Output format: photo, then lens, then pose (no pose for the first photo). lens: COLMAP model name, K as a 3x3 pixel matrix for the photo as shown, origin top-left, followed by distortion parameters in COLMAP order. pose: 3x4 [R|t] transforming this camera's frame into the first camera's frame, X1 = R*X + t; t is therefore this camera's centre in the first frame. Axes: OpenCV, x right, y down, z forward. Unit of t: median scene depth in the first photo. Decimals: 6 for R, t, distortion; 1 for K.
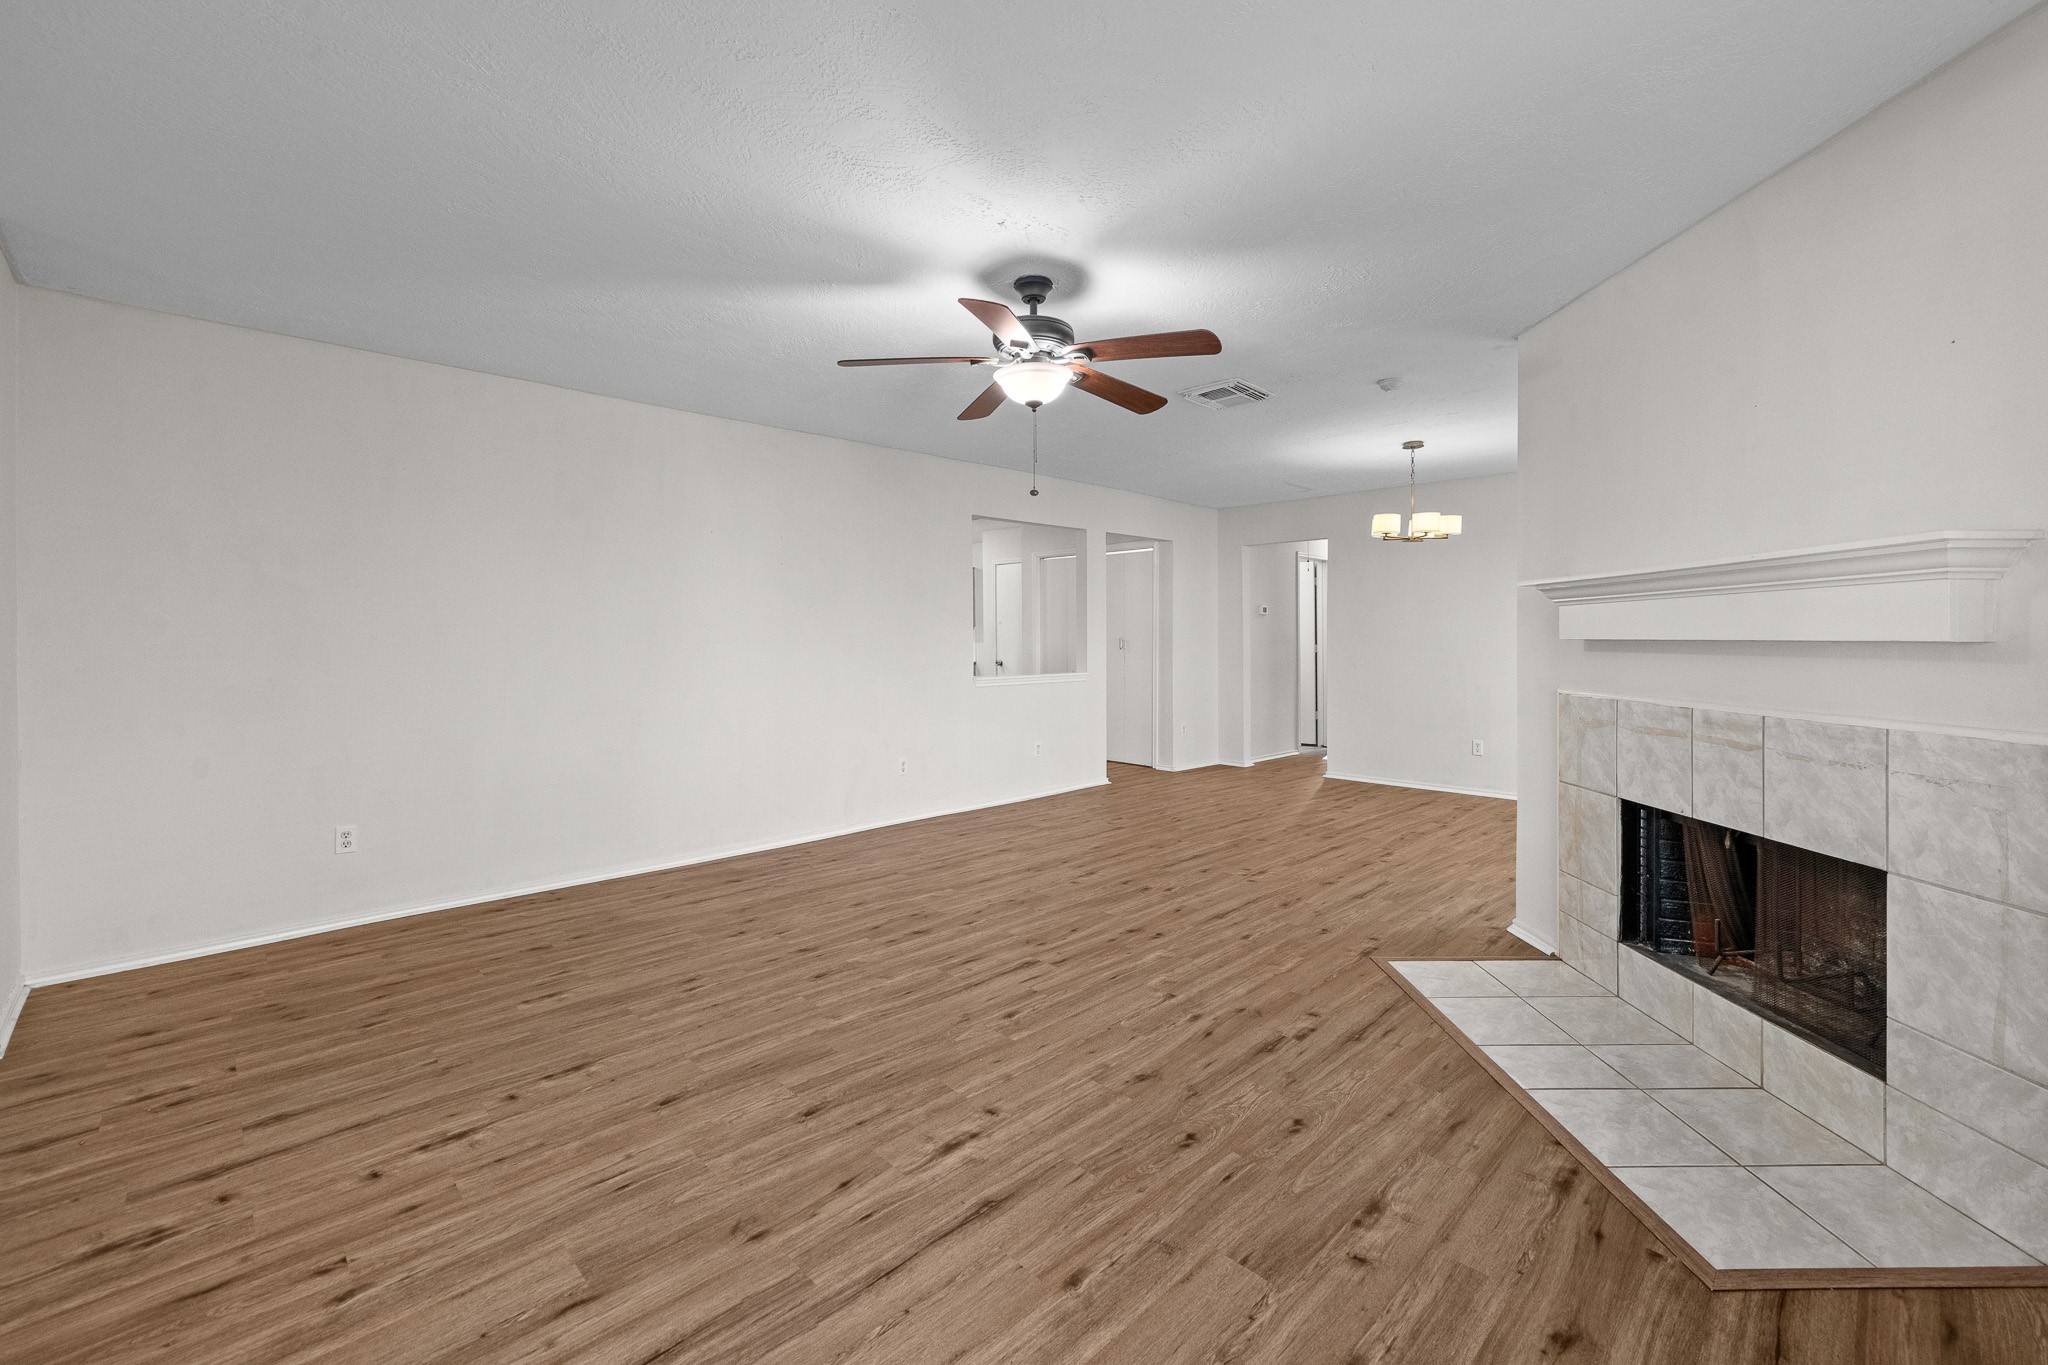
lens RADIAL K [[835.1, 0, 1034.2], [0, 835.1, 661.9], [0, 0, 1]] dist [-0.002402, -0.000350]
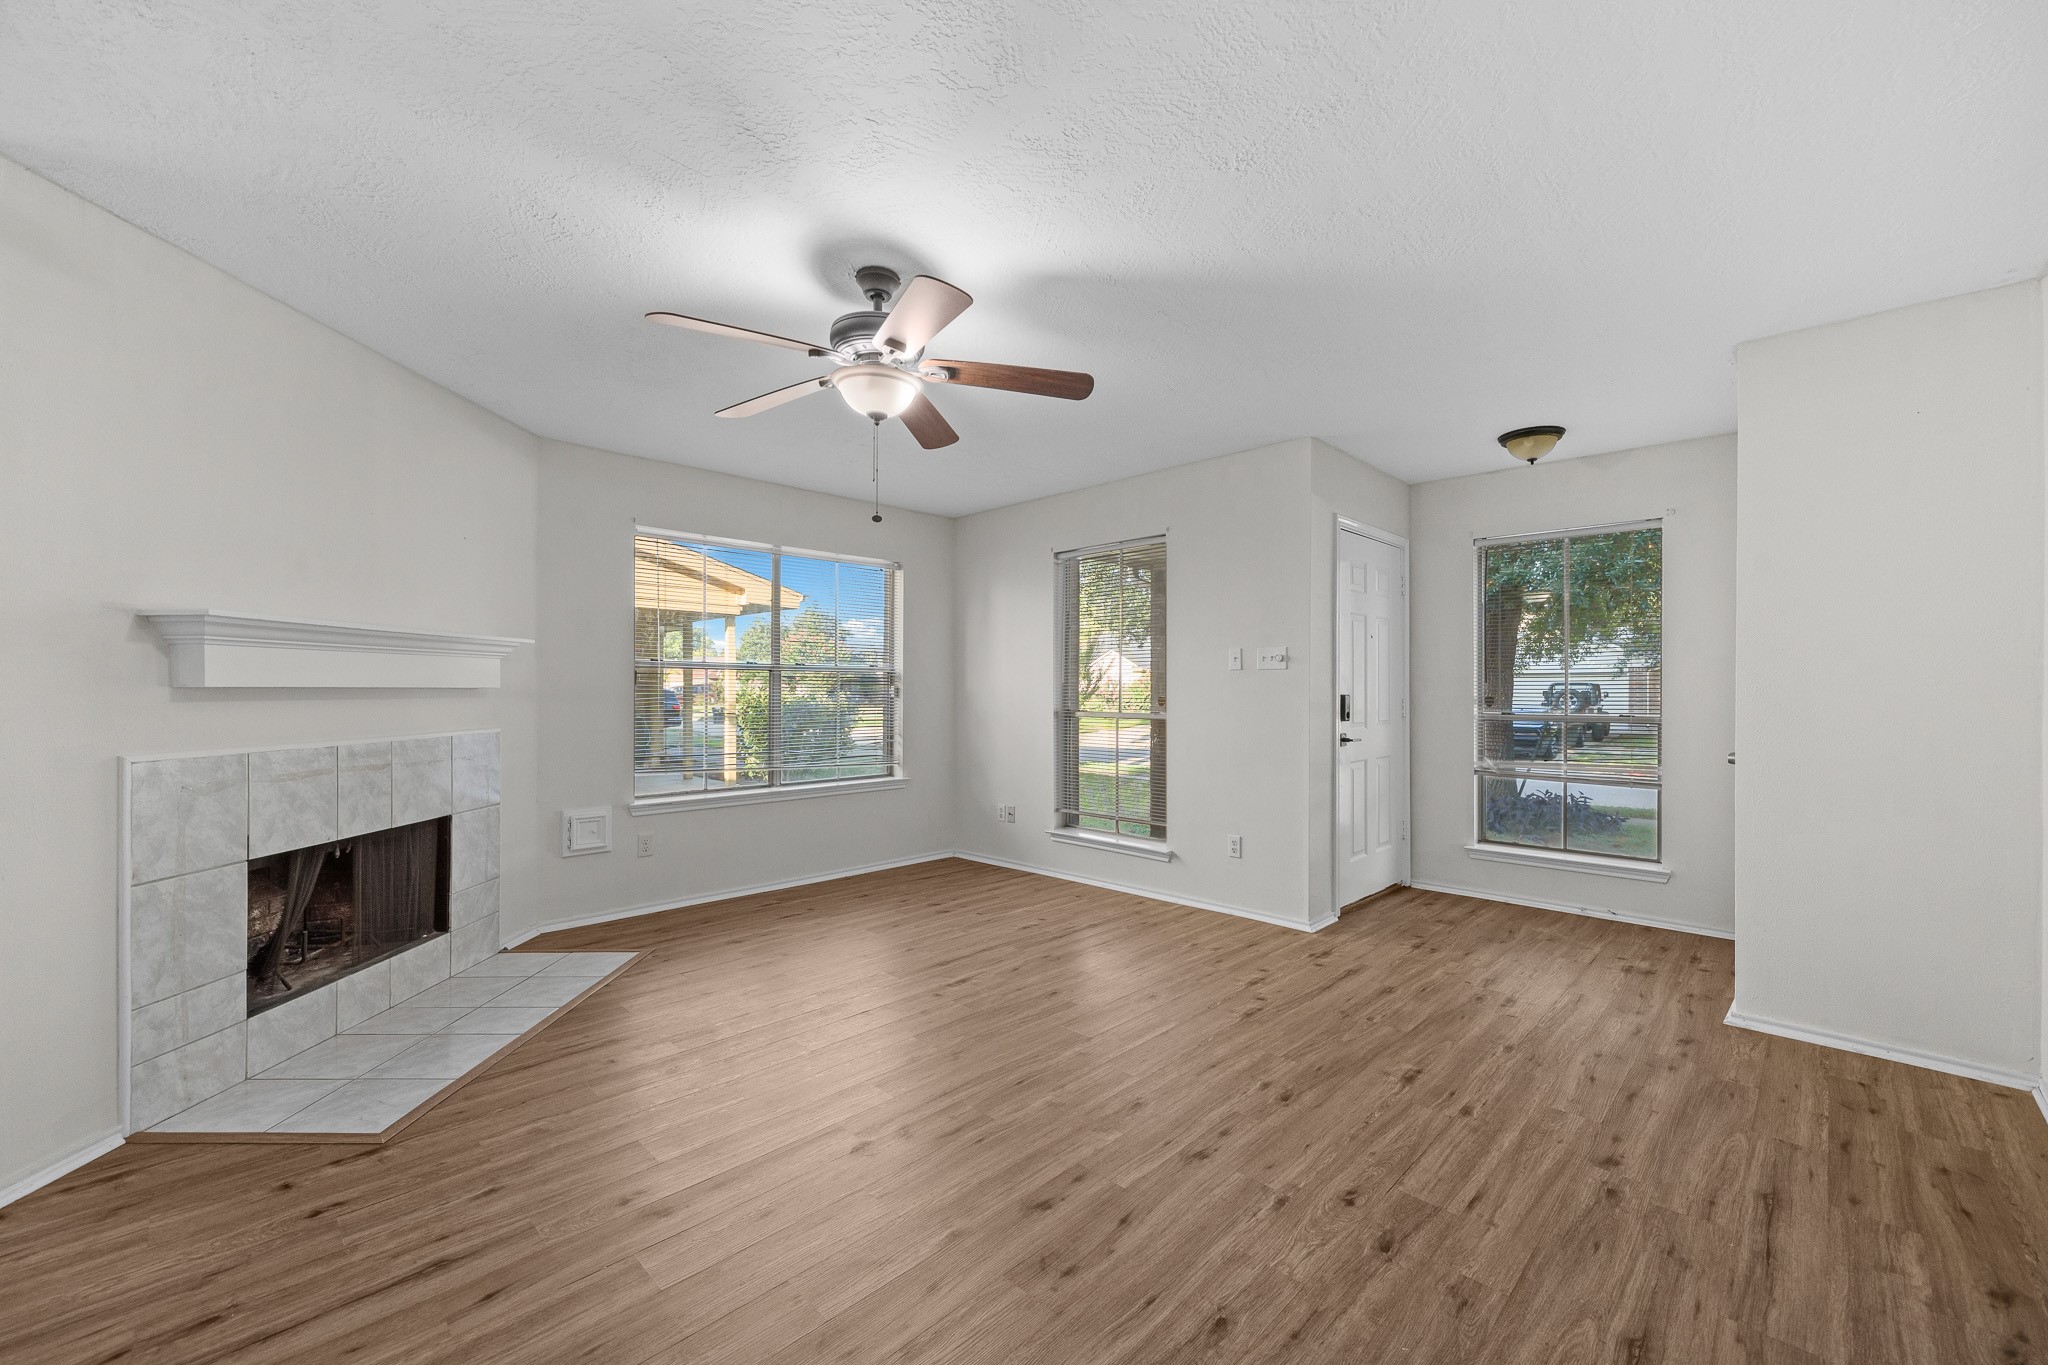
lens RADIAL K [[835.1, 0, 1034.3], [0, 835.1, 685.2], [0, 0, 1]] dist [-0.002402, -0.000350]
pose [[-0.999751, -0.002901, -0.022117, -0.168562], [-0.003432, 0.999707, 0.023977, -0.062886], [0.022041, 0.024047, -0.999468, 2.202632]]
